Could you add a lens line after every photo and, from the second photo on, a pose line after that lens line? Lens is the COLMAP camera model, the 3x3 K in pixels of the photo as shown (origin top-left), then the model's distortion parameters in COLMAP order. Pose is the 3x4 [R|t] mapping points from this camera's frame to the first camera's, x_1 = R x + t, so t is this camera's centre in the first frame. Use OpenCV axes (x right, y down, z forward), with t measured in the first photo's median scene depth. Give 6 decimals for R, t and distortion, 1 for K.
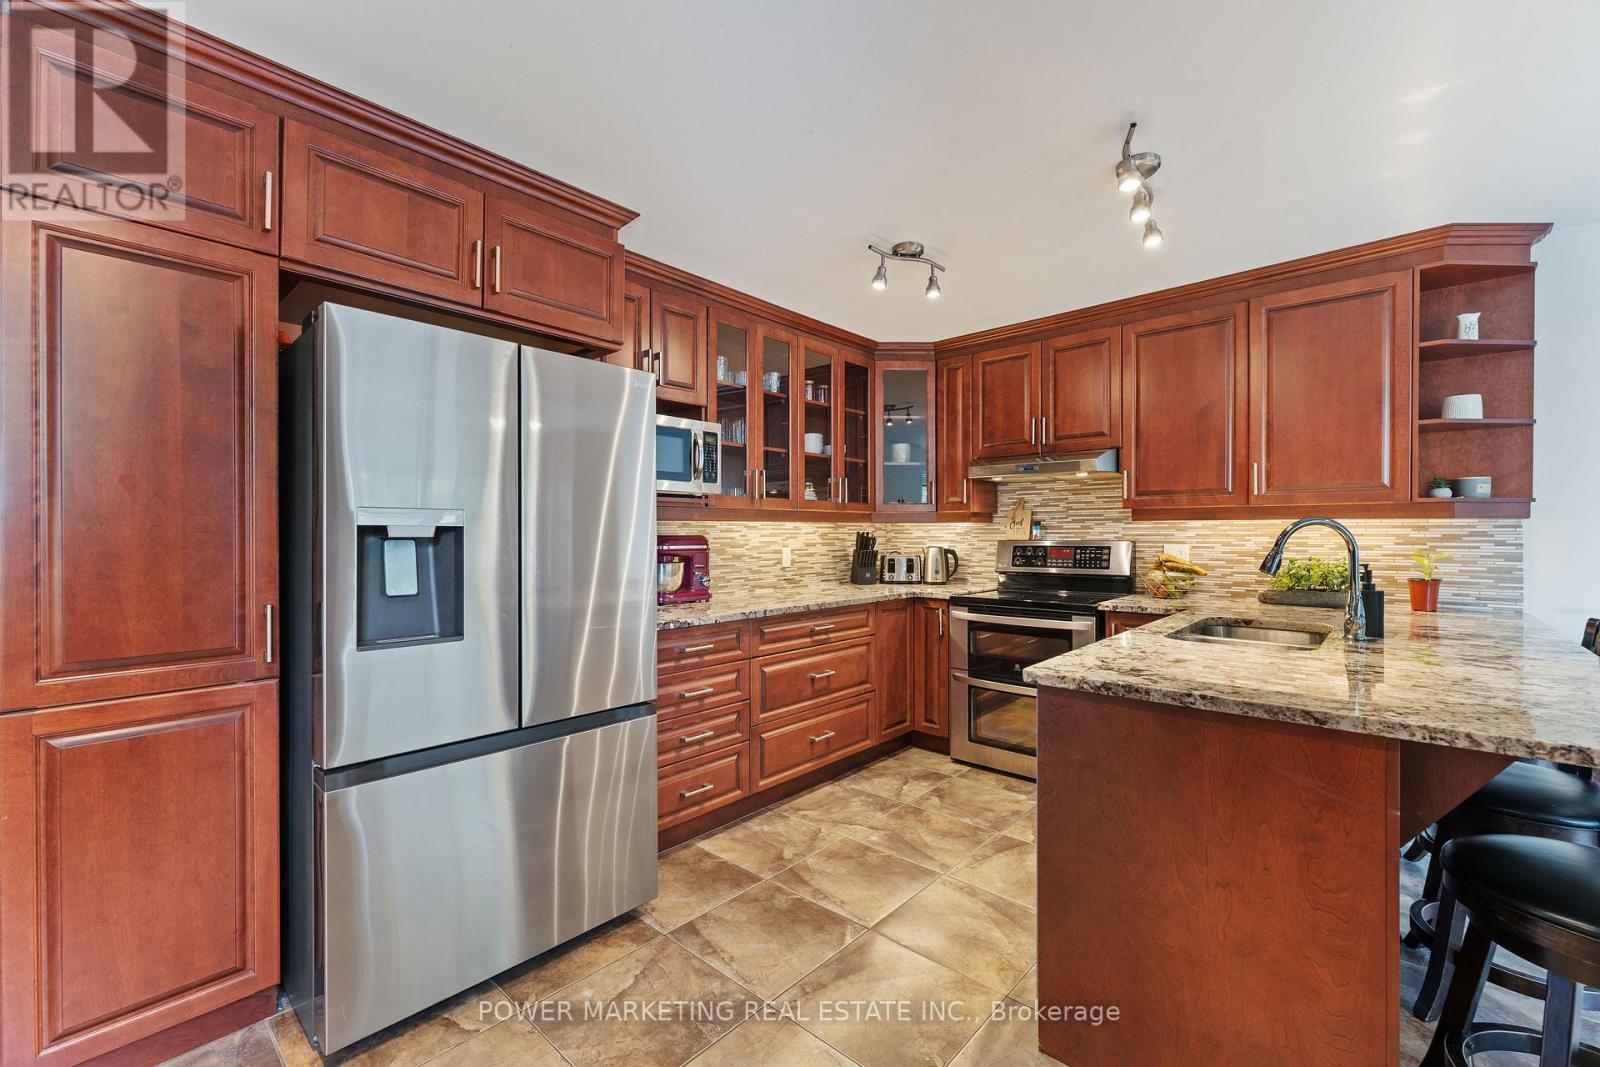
lens RADIAL K [[660.7, 0, 797.0], [0, 660.7, 541.6], [0, 0, 1]] dist [-0.000799, -0.000273]
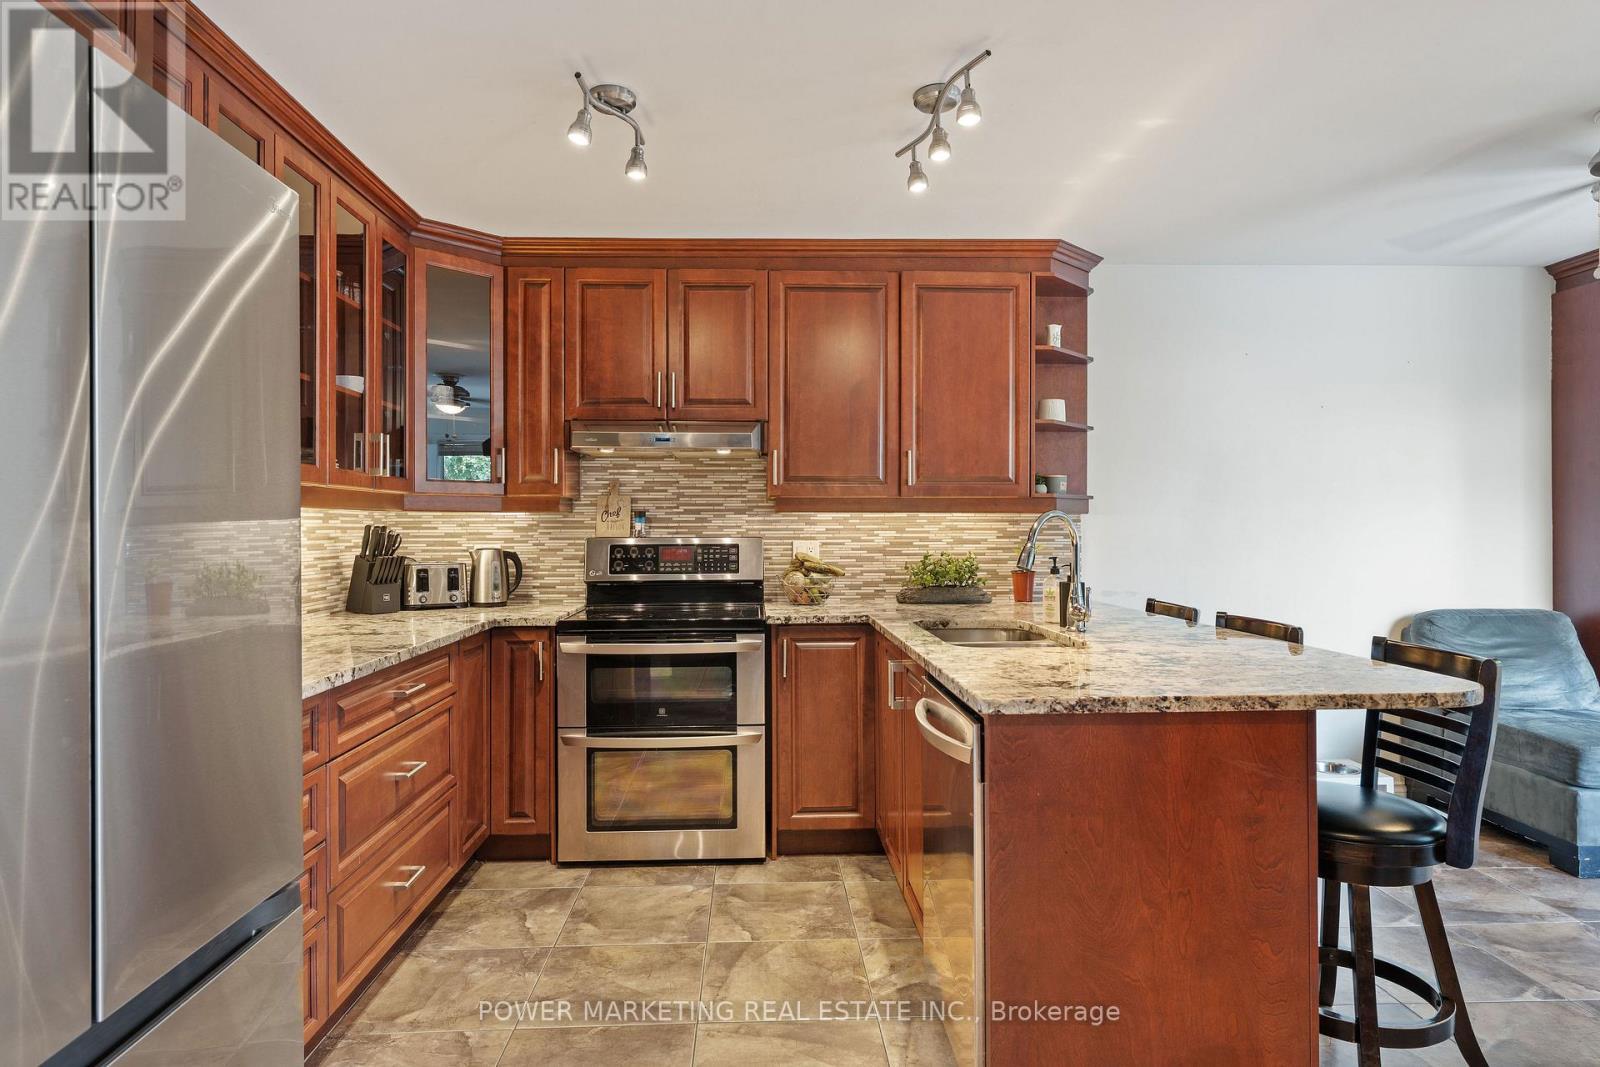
lens RADIAL K [[923.5, 0, 789.6], [0, 923.5, 529.4], [0, 0, 1]] dist [0.000953, -0.000274]
pose [[0.713234, -0.001793, 0.700923, -0.288756], [0.010615, 0.999910, -0.008244, -0.000680], [-0.700845, 0.013320, 0.713189, 0.182180]]
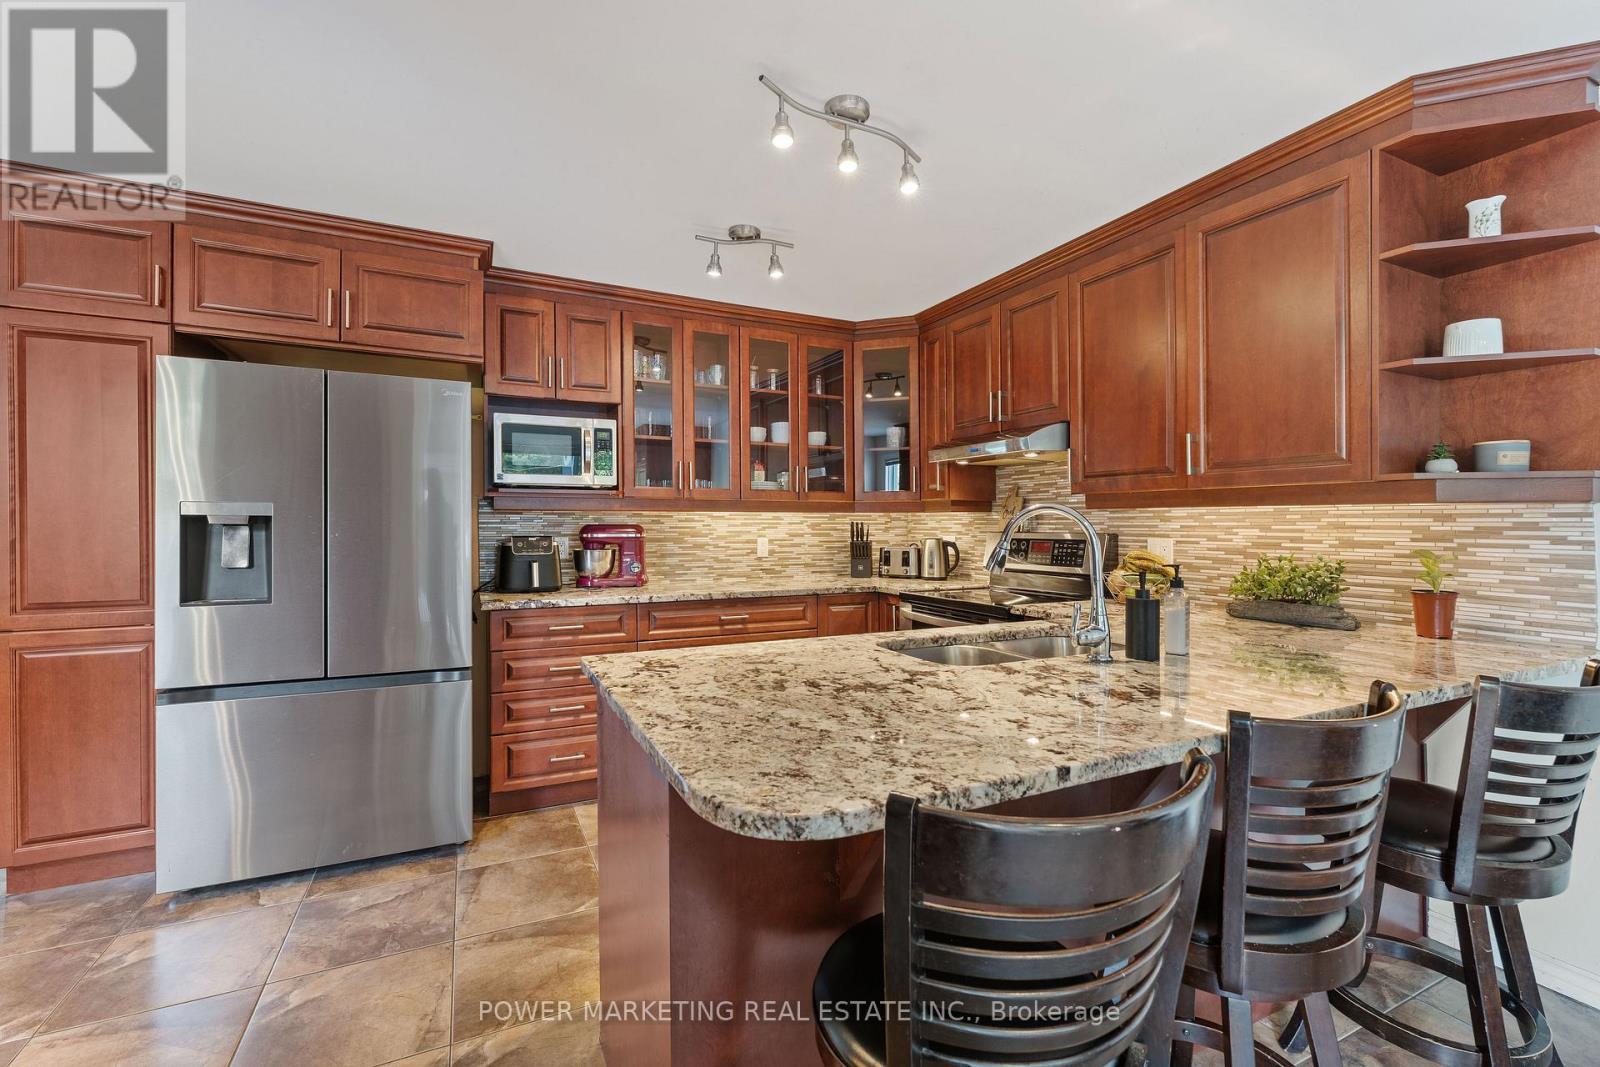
lens RADIAL K [[681.5, 0, 800.0], [0, 681.5, 533.5], [0, 0, 1]] dist [-0.001395, -0.000233]
pose [[0.928894, 0.008381, -0.370251, 0.506828], [-0.008003, 0.999965, 0.002557, -0.000118], [0.370259, 0.000588, 0.928928, 0.077482]]
